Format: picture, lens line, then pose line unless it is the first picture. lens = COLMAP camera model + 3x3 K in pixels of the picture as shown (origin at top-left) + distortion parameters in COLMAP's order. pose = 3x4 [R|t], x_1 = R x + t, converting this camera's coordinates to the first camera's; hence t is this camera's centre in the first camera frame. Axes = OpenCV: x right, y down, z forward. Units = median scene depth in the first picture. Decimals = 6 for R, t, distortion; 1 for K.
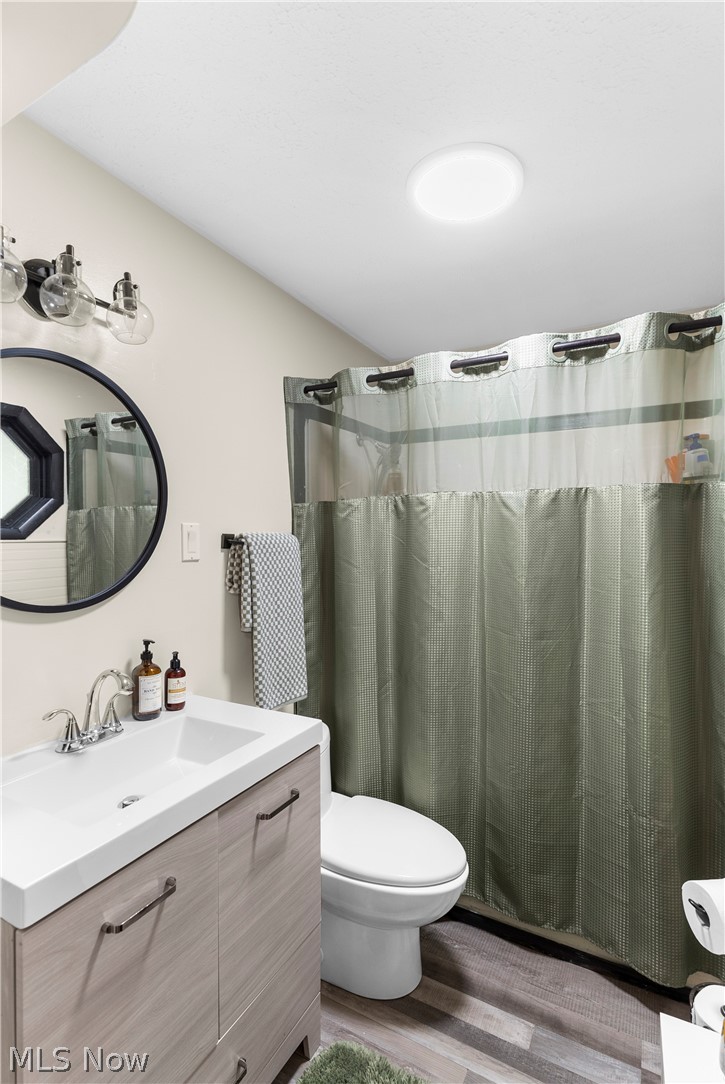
lens RADIAL K [[526.3, 0, 362.3], [0, 526.3, 541.8], [0, 0, 1]] dist [0.000820, 0.000253]
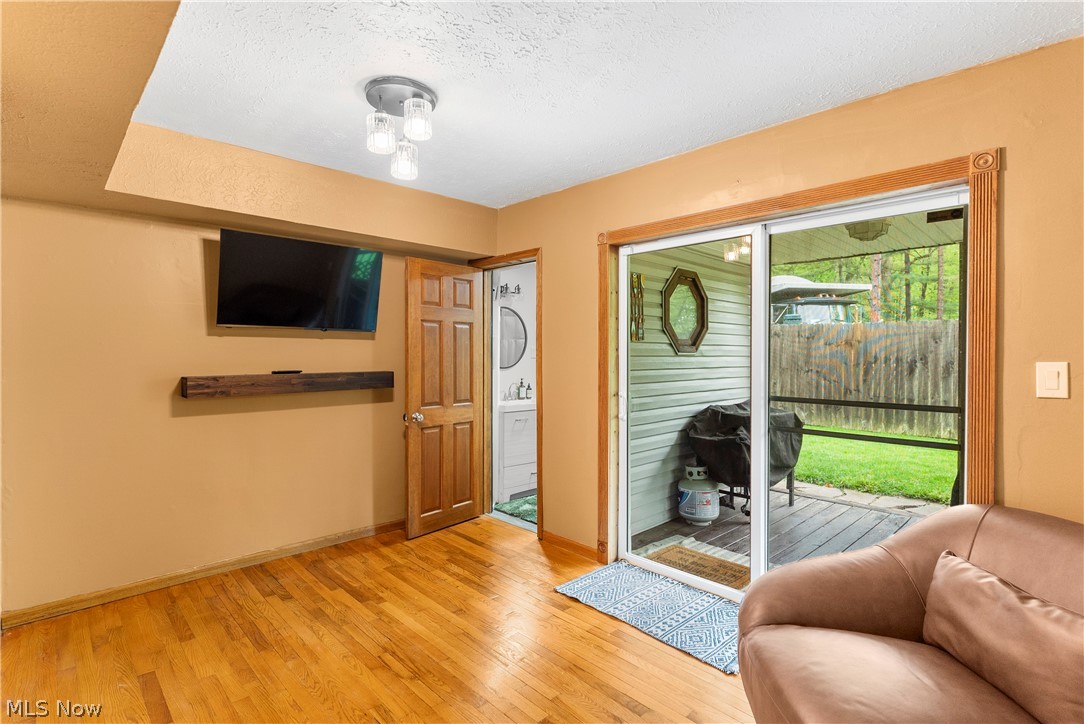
lens RADIAL K [[526.3, 0, 544.7], [0, 526.3, 360.8], [0, 0, 1]] dist [0.000820, 0.000253]
pose [[0.953333, 0.004818, -0.301881, 0.862804], [-0.004284, 0.999988, 0.002430, 0.055919], [0.301889, -0.001023, 0.953342, -2.483857]]
